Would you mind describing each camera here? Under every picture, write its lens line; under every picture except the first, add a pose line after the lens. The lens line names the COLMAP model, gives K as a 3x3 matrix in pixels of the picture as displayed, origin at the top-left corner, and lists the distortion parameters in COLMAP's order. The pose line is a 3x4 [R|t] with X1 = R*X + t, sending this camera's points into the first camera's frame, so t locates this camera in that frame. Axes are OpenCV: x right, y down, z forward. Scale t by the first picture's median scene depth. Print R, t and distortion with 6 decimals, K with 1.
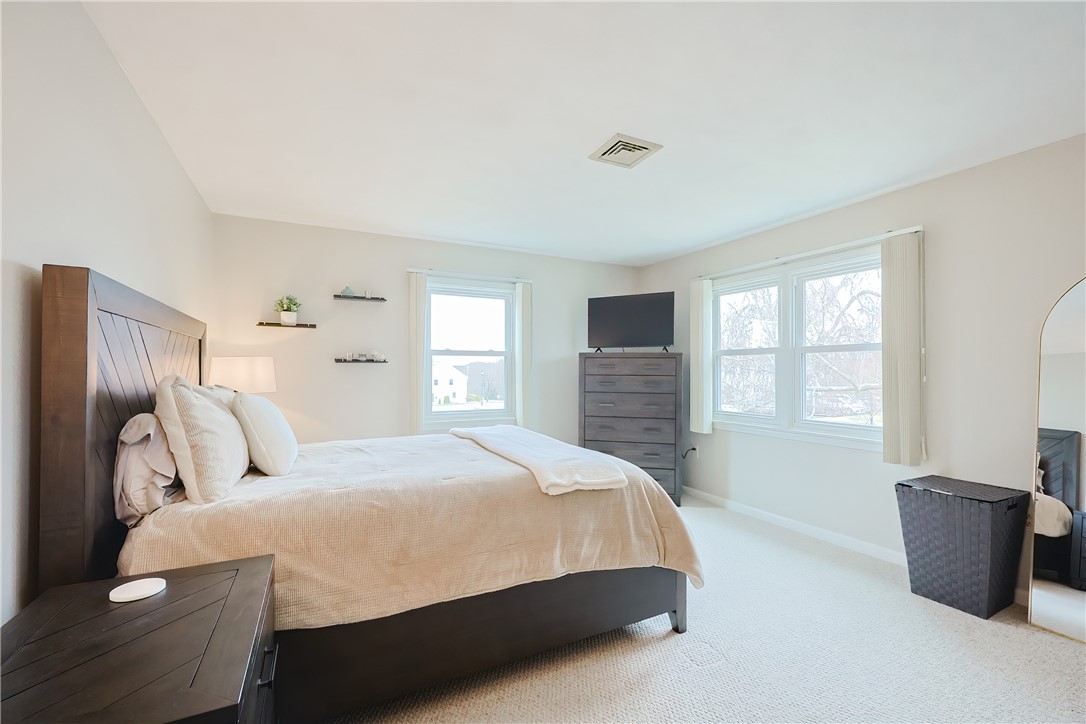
lens RADIAL K [[461.1, 0, 550.0], [0, 461.1, 360.0], [0, 0, 1]] dist [0.002206, 0.000119]
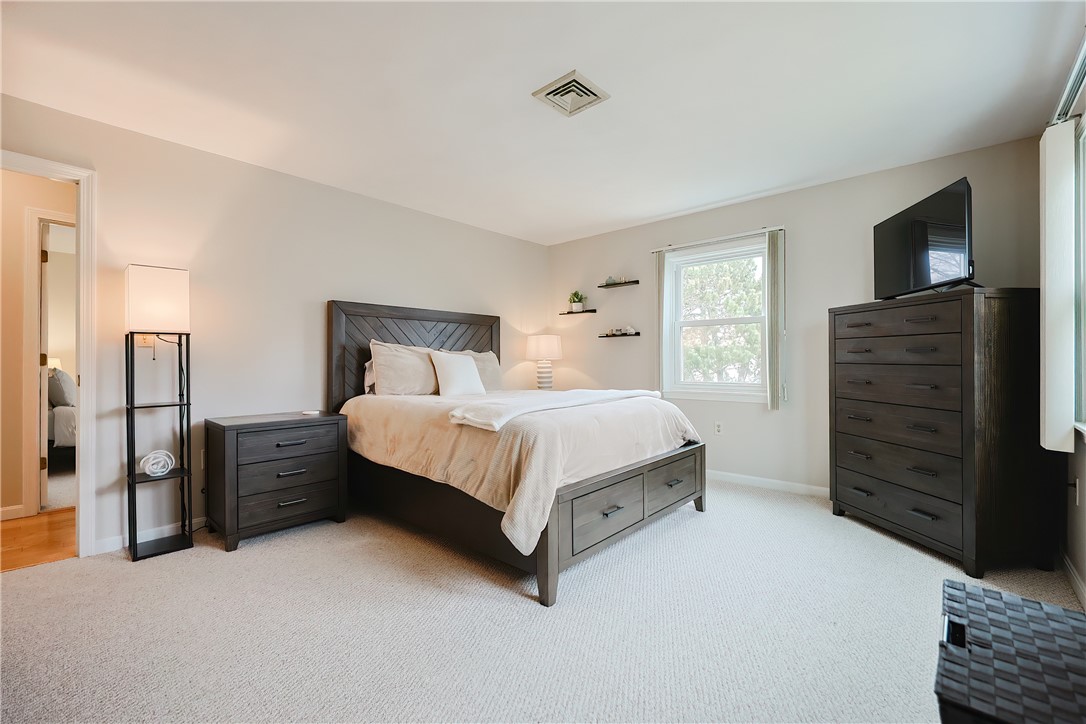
lens RADIAL K [[461.1, 0, 550.0], [0, 461.1, 360.0], [0, 0, 1]] dist [0.002206, 0.000119]
pose [[0.358357, -0.005032, -0.933571, 0.669108], [0.023963, 0.999706, 0.003810, 0.058946], [0.933277, -0.023736, 0.358373, 0.396382]]
